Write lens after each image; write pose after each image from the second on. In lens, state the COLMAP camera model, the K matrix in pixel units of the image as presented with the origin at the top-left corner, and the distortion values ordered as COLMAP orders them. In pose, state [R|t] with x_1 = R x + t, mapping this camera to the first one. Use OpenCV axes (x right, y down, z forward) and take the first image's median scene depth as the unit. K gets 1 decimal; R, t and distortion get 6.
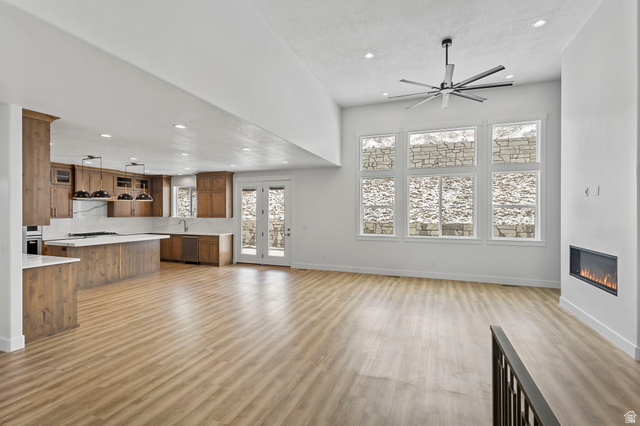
lens RADIAL K [[302.3, 0, 322.1], [0, 302.3, 212.5], [0, 0, 1]] dist [0.015169, -0.000276]
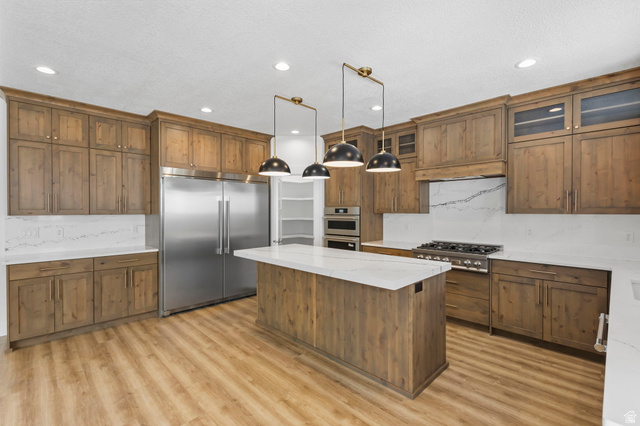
lens RADIAL K [[302.3, 0, 322.1], [0, 302.3, 212.5], [0, 0, 1]] dist [0.015169, -0.000276]
pose [[-0.426702, 0.016993, -0.904233, -0.237230], [0.002289, 0.999841, 0.017710, 0.006571], [0.904389, 0.005487, -0.426673, 1.095475]]
